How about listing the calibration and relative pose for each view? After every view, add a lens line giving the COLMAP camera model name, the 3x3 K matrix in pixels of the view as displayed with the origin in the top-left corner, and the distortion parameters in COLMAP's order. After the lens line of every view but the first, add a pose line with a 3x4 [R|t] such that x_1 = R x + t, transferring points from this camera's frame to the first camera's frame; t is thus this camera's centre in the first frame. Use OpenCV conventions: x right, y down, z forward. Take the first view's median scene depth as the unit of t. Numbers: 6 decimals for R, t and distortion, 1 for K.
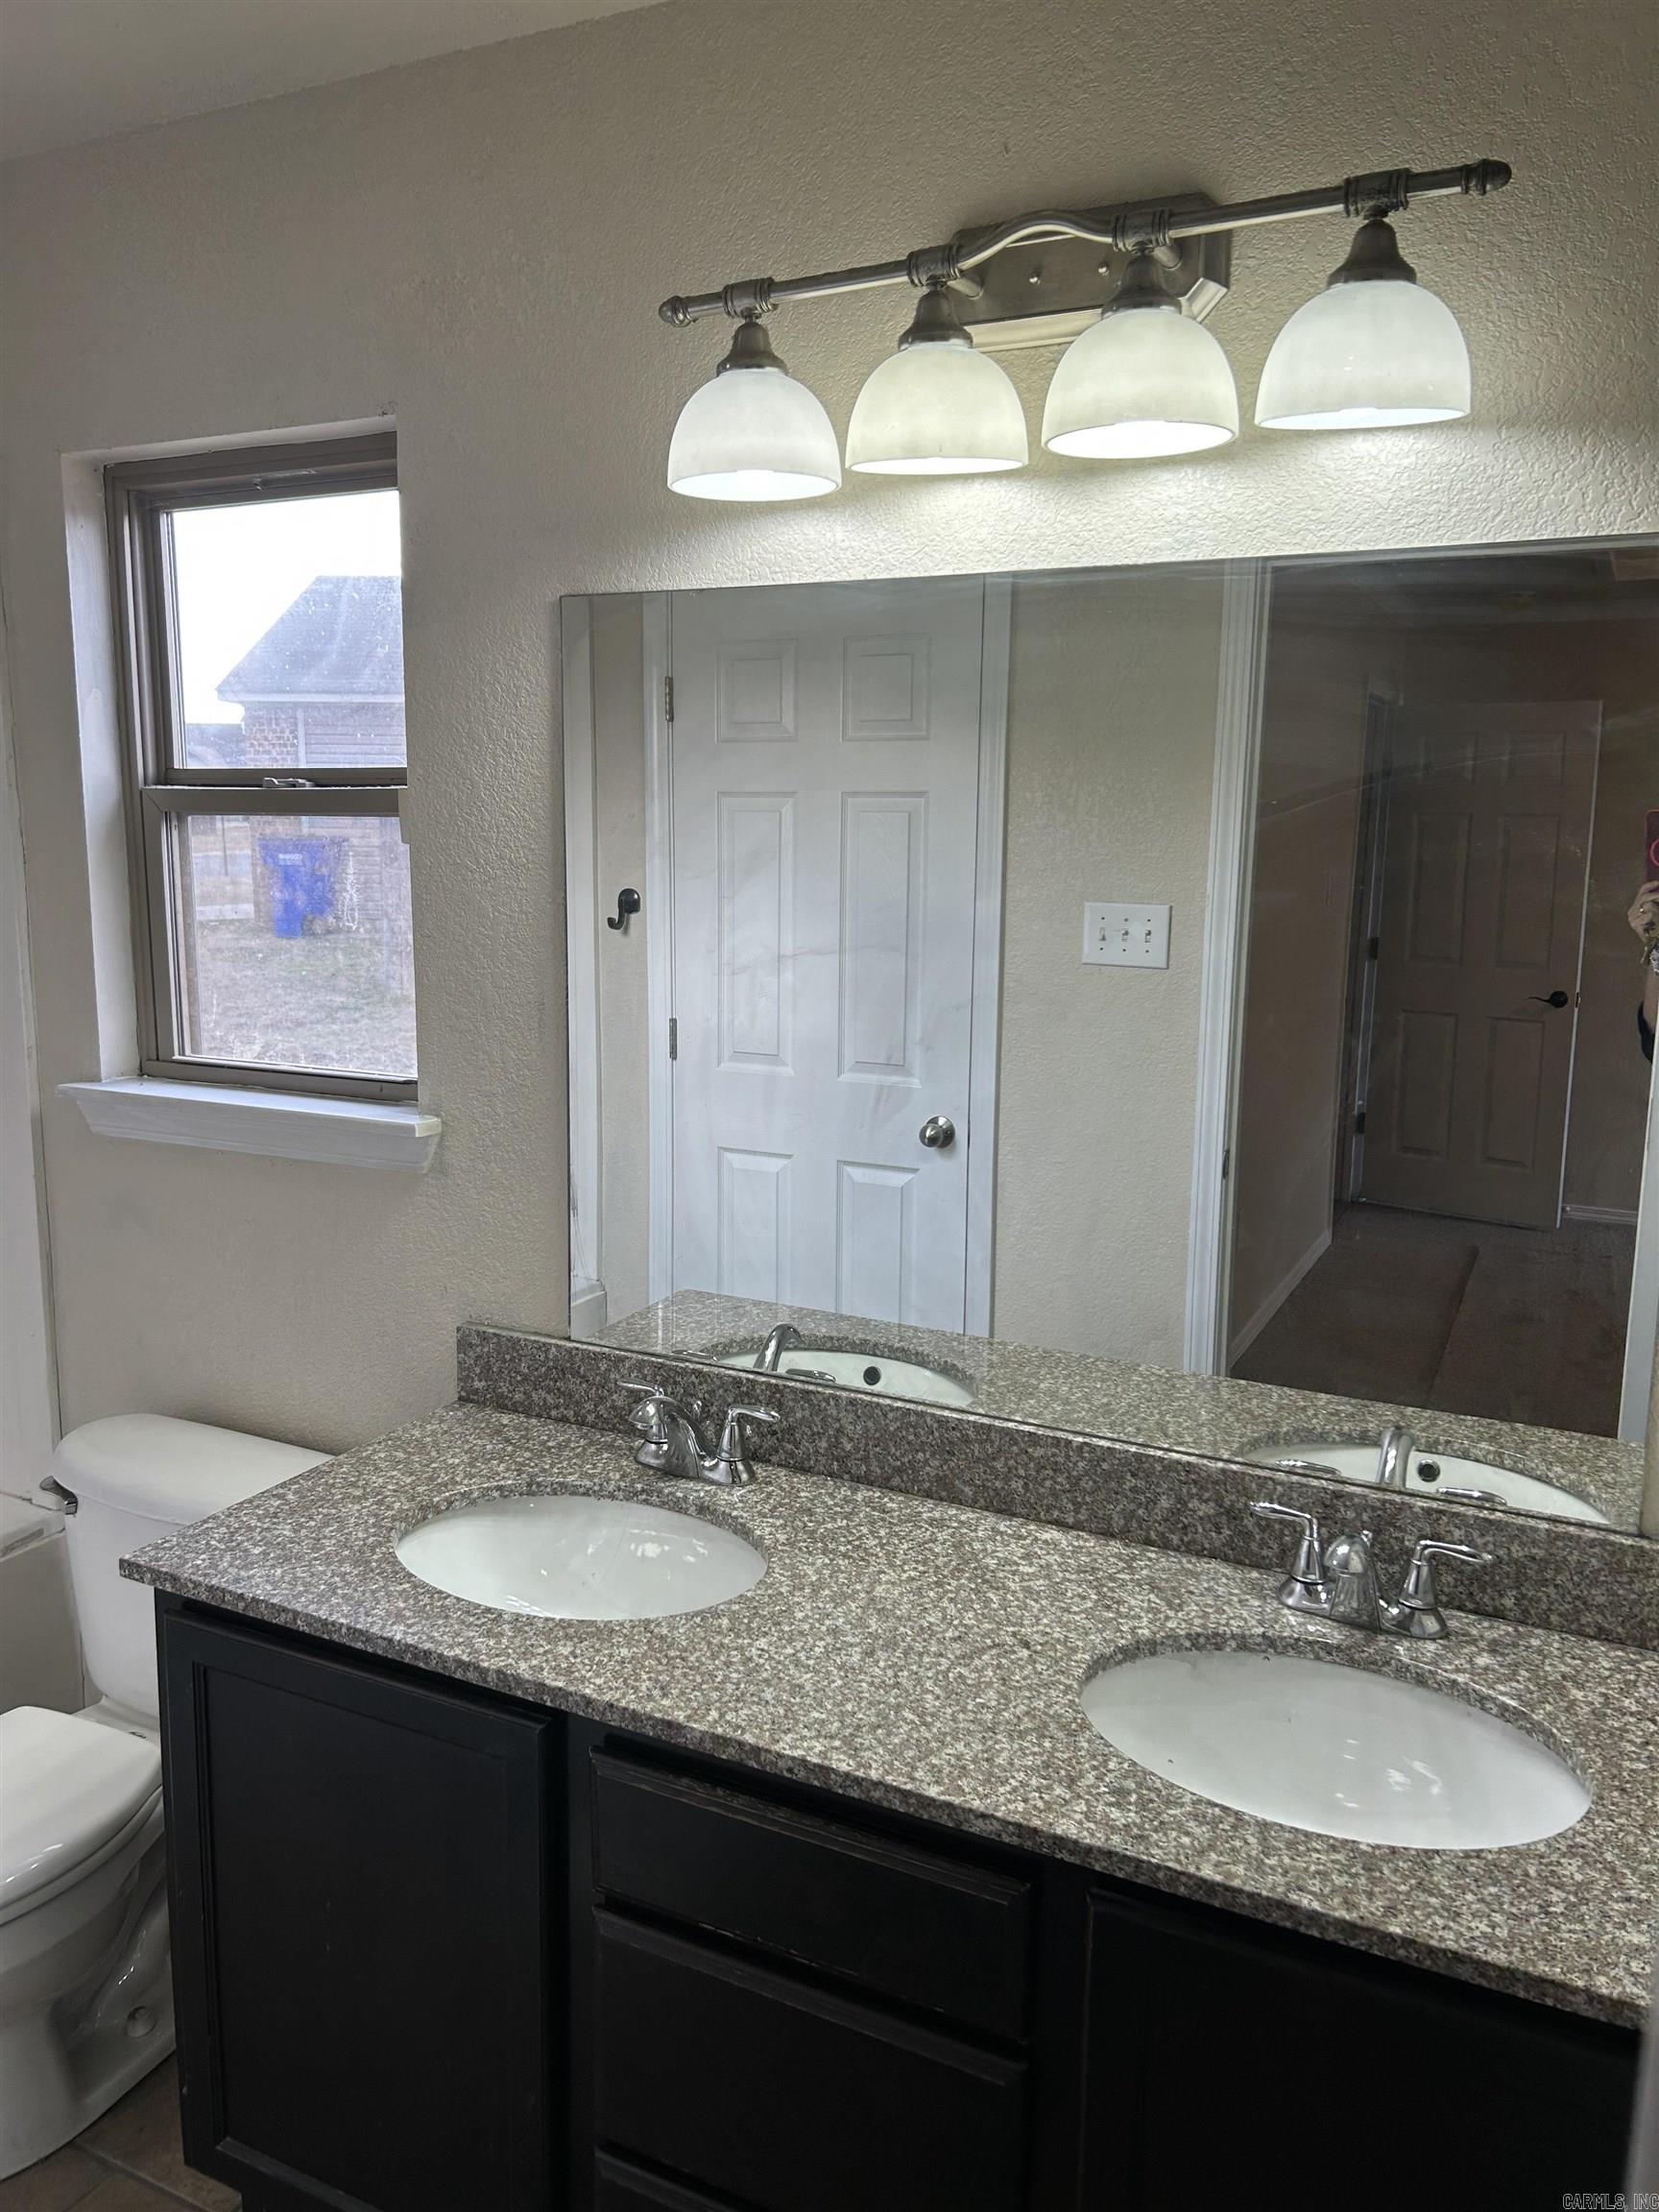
lens RADIAL K [[1647.0, 0, 811.3], [0, 1647.0, 1084.4], [0, 0, 1]] dist [0.055987, -0.065219]
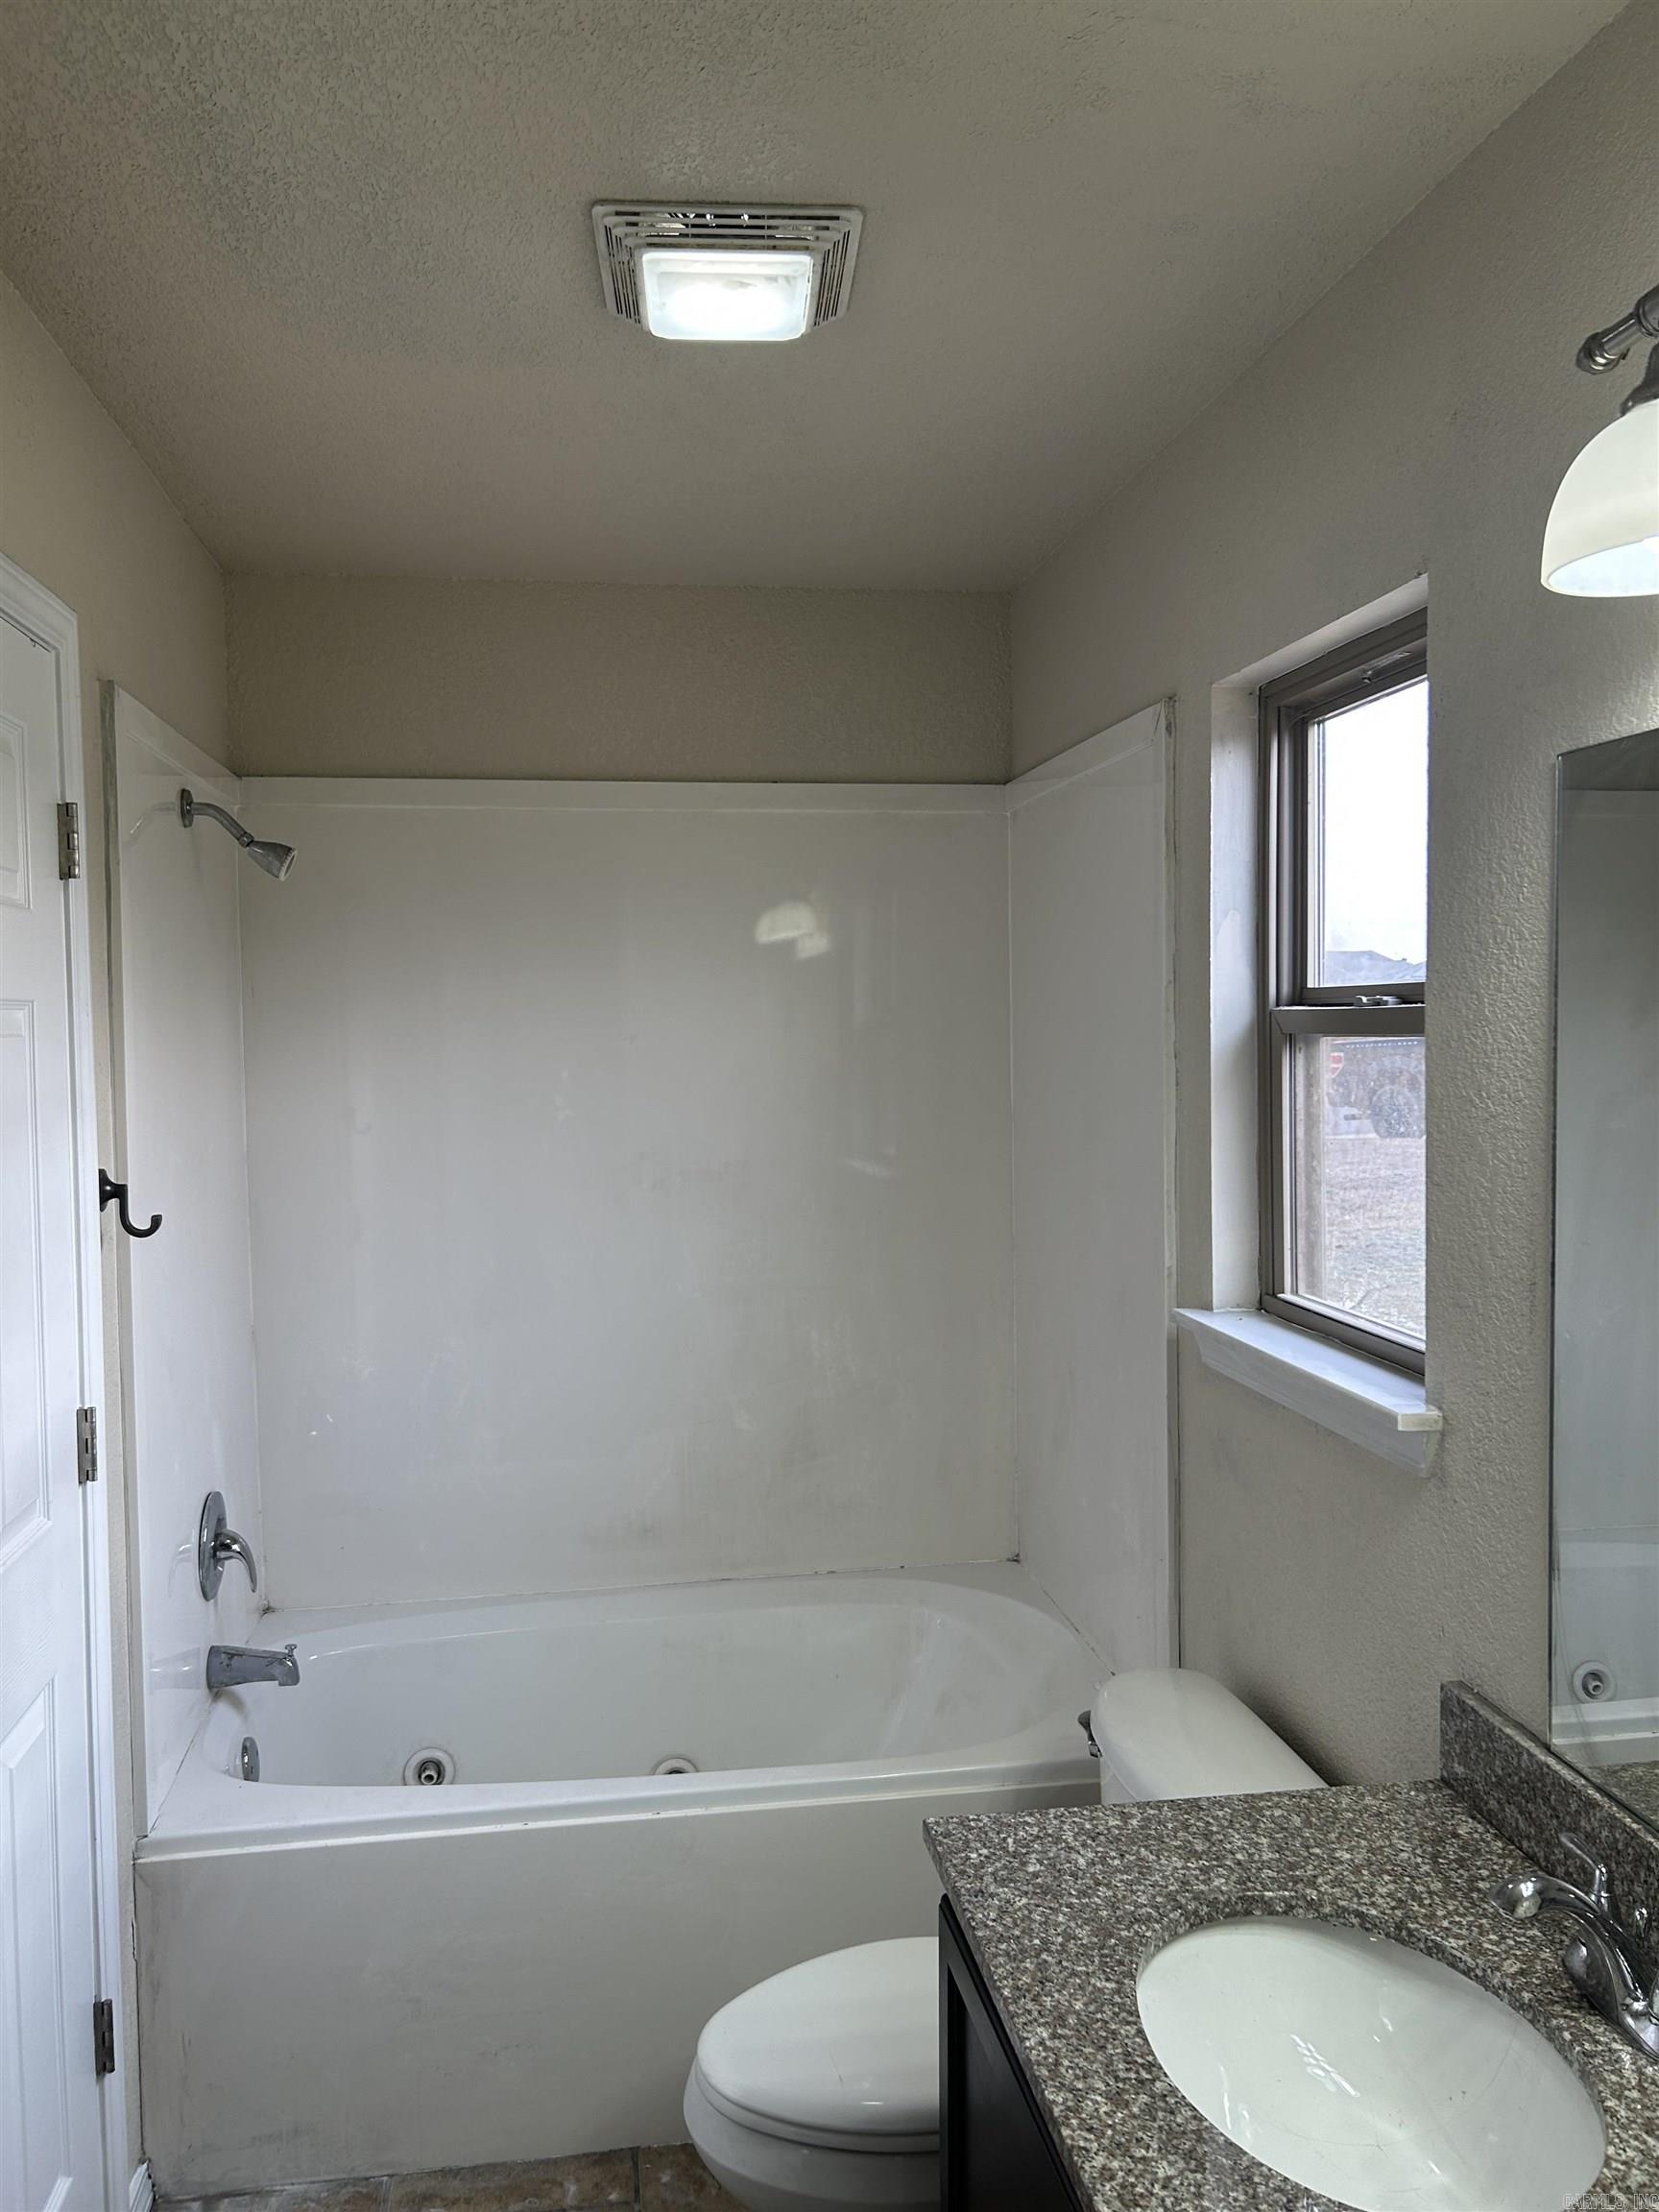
lens RADIAL K [[1647.0, 0, 818.6], [0, 1647.0, 1107.6], [0, 0, 1]] dist [0.055987, -0.065219]
pose [[0.577634, 0.024341, -0.815933, 0.254916], [-0.109632, 0.992813, -0.047995, -0.054564], [0.808900, 0.117176, 0.576151, 0.280404]]
